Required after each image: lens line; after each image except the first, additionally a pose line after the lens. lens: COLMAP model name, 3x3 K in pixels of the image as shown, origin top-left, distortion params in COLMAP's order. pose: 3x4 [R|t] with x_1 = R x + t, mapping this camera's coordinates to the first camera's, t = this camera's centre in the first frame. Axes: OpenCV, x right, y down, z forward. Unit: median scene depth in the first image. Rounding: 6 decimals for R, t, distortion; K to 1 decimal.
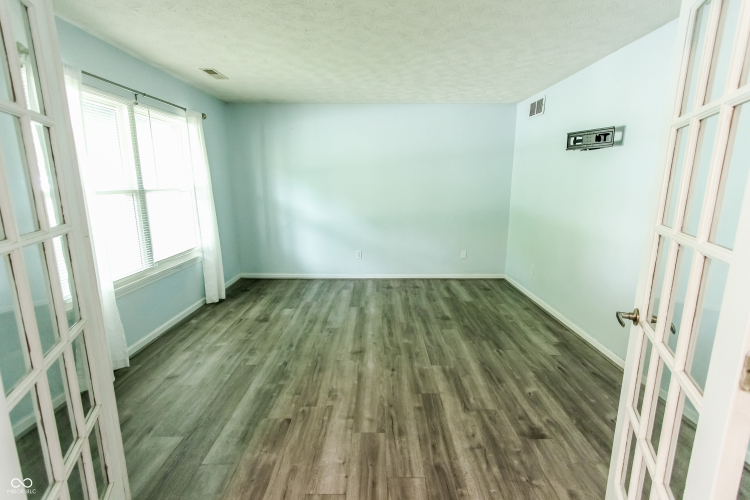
lens RADIAL K [[342.7, 0, 375.0], [0, 342.7, 248.6], [0, 0, 1]] dist [-0.001016, 0.002816]
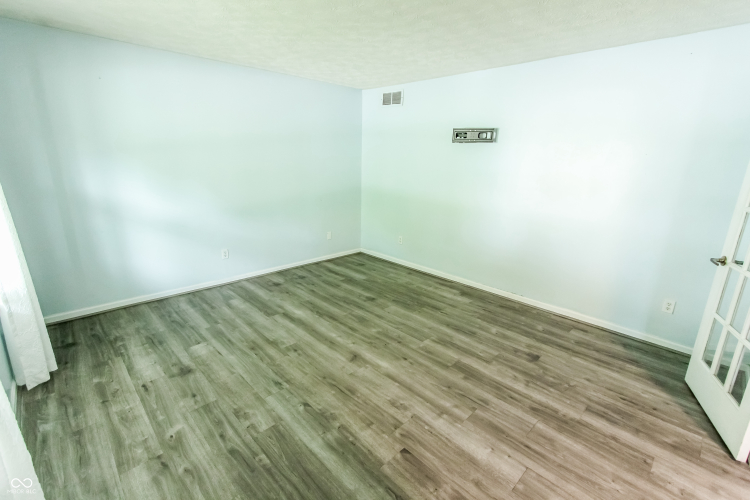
lens RADIAL K [[342.7, 0, 371.3], [0, 342.7, 247.9], [0, 0, 1]] dist [-0.001016, 0.002816]
pose [[0.716095, -0.166121, 0.677946, -0.583844], [0.112961, 0.986044, 0.122298, -0.095563], [-0.688801, -0.010996, 0.724867, 0.298137]]
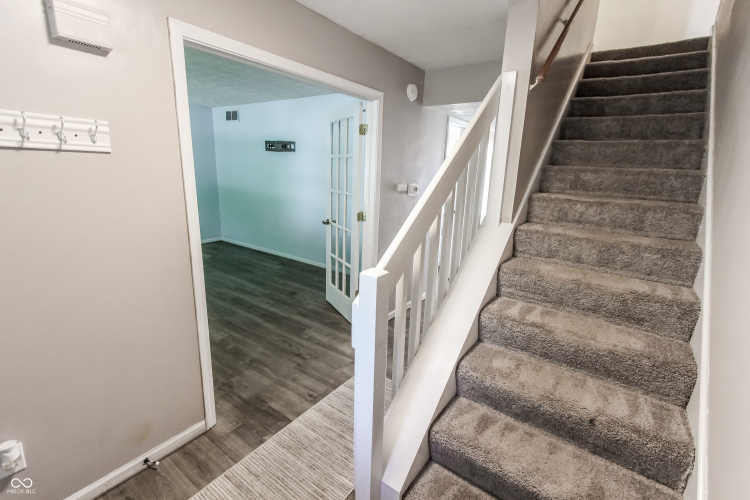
lens RADIAL K [[342.7, 0, 377.6], [0, 342.7, 250.7], [0, 0, 1]] dist [-0.001016, 0.002816]
pose [[0.573083, -0.171320, 0.801390, -0.583655], [0.118618, 0.984947, 0.125735, 0.053410], [-0.810867, 0.023002, 0.584778, -0.441633]]
